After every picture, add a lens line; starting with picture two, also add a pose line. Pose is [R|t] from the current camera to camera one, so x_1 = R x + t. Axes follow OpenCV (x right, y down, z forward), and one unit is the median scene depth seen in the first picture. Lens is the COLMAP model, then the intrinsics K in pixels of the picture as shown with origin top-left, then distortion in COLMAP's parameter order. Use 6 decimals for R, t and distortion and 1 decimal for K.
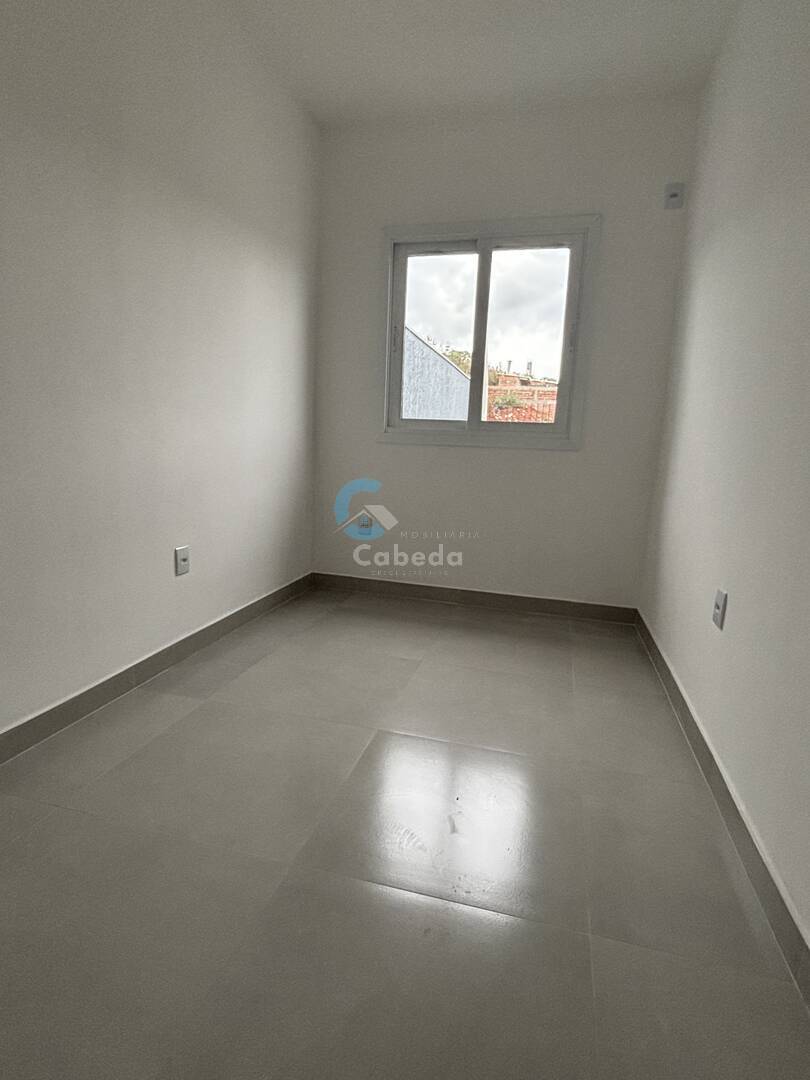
lens RADIAL K [[576.8, 0, 399.9], [0, 576.8, 542.1], [0, 0, 1]] dist [-0.001925, -0.000583]
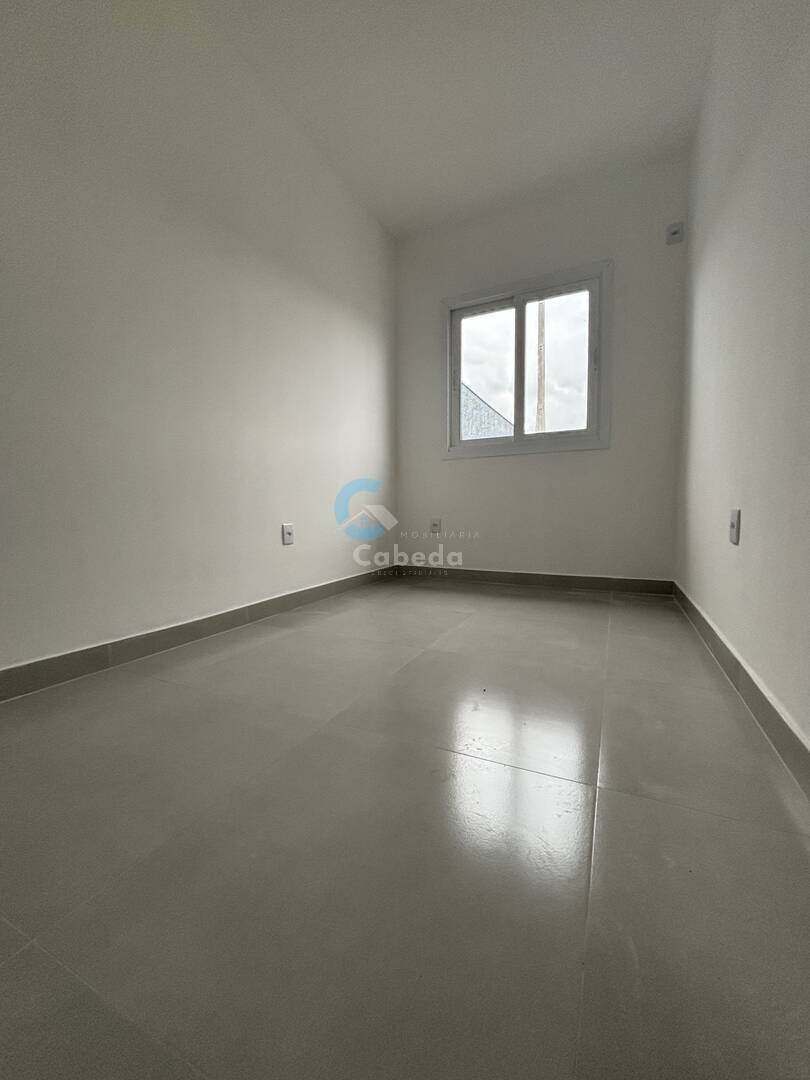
lens RADIAL K [[434.1, 0, 408.9], [0, 434.1, 540.7], [0, 0, 1]] dist [0.001626, 0.000089]
pose [[0.982355, -0.038290, -0.183067, 0.062710], [0.018512, 0.993919, -0.108549, 0.126877], [0.186110, 0.103245, 0.977089, 0.059763]]
